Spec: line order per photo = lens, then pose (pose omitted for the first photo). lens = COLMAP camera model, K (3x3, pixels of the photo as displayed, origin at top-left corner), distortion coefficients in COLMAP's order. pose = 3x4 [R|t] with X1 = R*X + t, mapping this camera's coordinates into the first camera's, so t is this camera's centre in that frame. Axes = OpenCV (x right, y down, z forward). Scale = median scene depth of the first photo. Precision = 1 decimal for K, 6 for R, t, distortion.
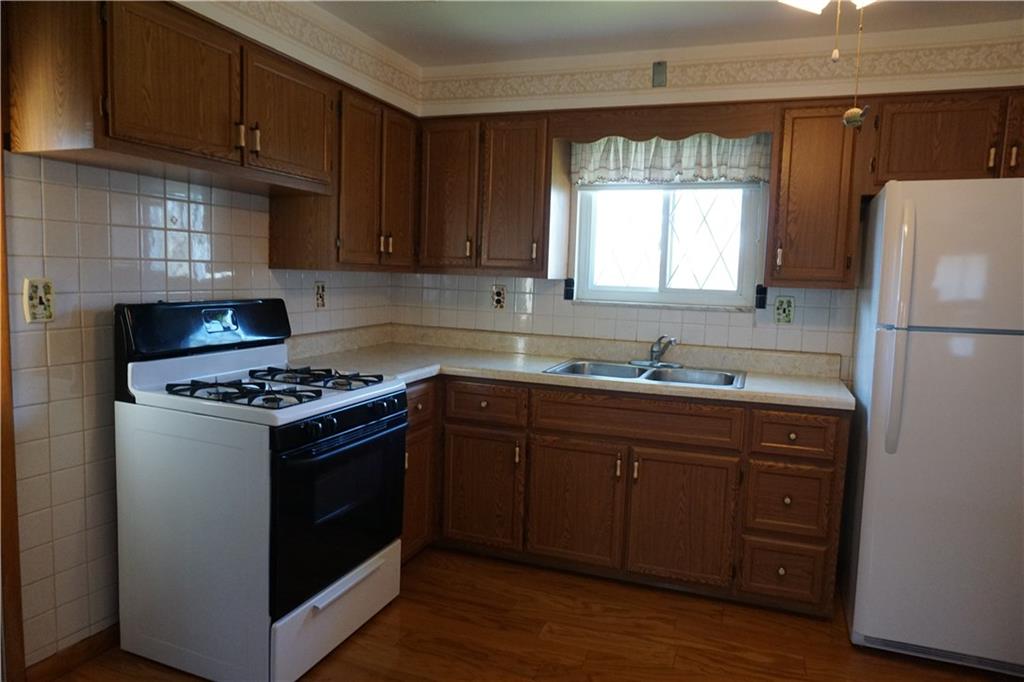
lens RADIAL K [[711.5, 0, 503.2], [0, 711.5, 338.1], [0, 0, 1]] dist [-0.000029, 0.005977]
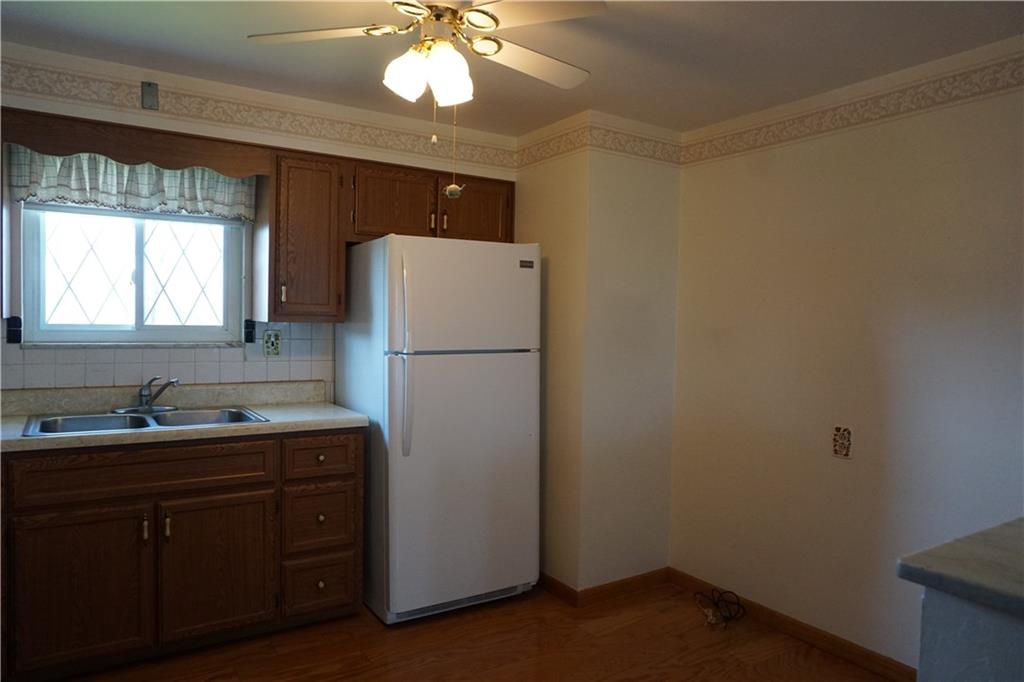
lens RADIAL K [[711.5, 0, 503.2], [0, 711.5, 338.1], [0, 0, 1]] dist [-0.000029, 0.005977]
pose [[0.603684, -0.041815, 0.796126, -0.253030], [0.074872, 0.997183, -0.004398, -0.017563], [-0.793700, 0.062263, 0.605115, 0.092589]]
